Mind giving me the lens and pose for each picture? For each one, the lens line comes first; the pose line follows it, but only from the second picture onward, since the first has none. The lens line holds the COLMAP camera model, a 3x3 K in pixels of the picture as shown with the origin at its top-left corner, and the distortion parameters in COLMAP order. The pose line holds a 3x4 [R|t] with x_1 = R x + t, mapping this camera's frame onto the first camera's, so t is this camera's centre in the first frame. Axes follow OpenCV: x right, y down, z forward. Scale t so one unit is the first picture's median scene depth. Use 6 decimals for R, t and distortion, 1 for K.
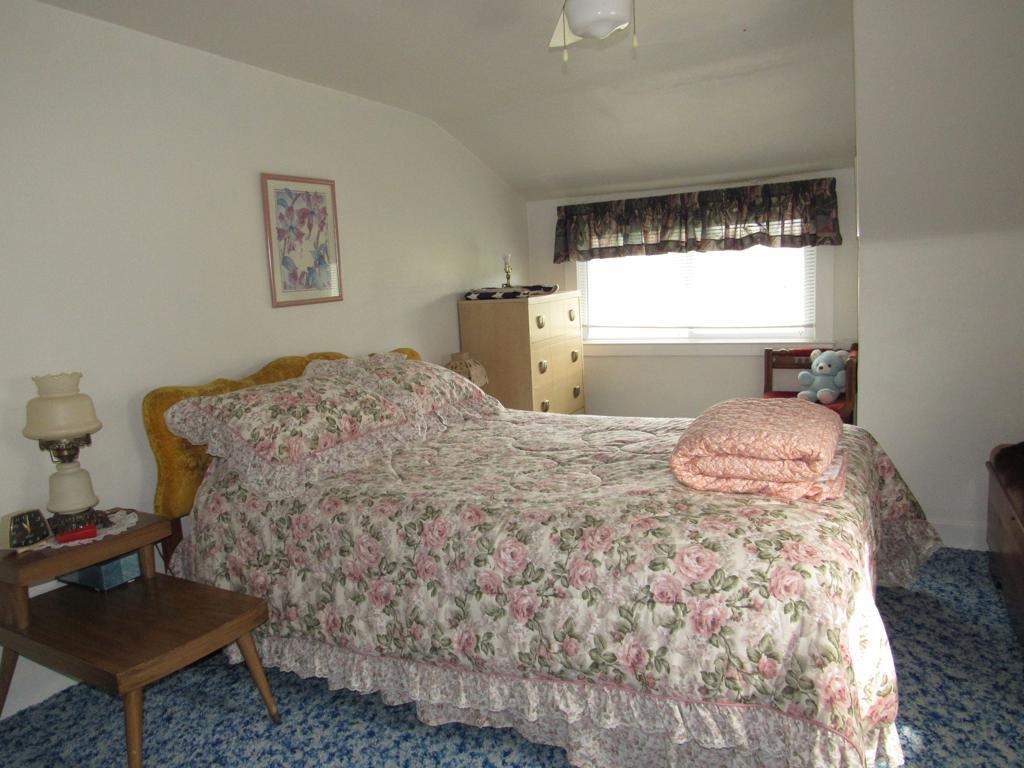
lens RADIAL K [[721.2, 0, 517.6], [0, 721.2, 381.6], [0, 0, 1]] dist [-0.028594, -0.000540]
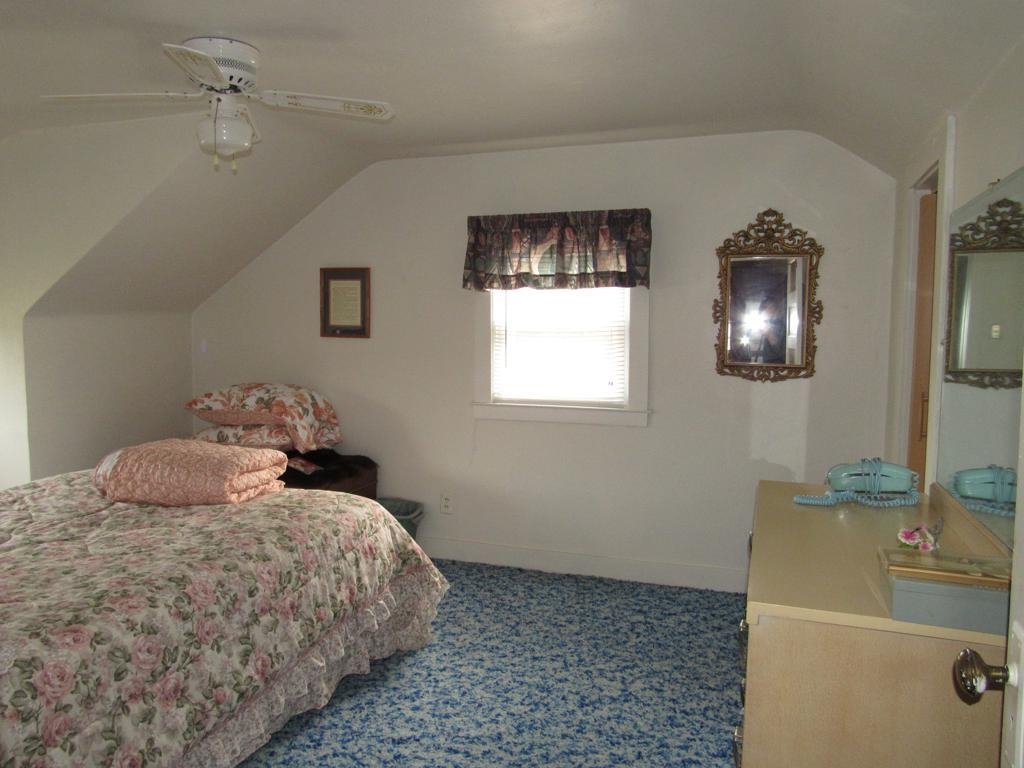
lens RADIAL K [[705.1, 0, 480.5], [0, 705.1, 392.6], [0, 0, 1]] dist [-0.028627, -0.001974]
pose [[-0.079112, -0.044805, 0.995858, -1.025478], [0.143169, 0.988122, 0.055831, -0.057070], [-0.986531, 0.146993, -0.071758, 0.615235]]
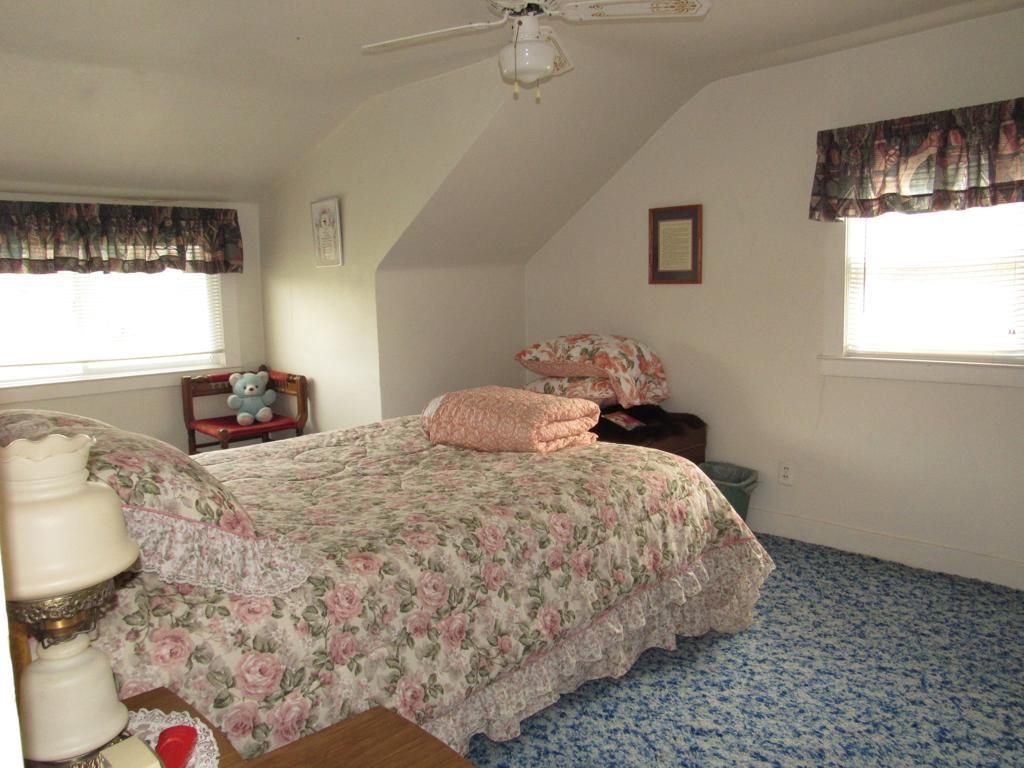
lens RADIAL K [[740.6, 0, 508.6], [0, 740.6, 381.0], [0, 0, 1]] dist [-0.036949, 0.031996]
pose [[0.353456, -0.077196, 0.932261, -0.951628], [0.139474, 0.989799, 0.029080, -0.020976], [-0.924995, 0.119747, 0.360617, 0.564598]]
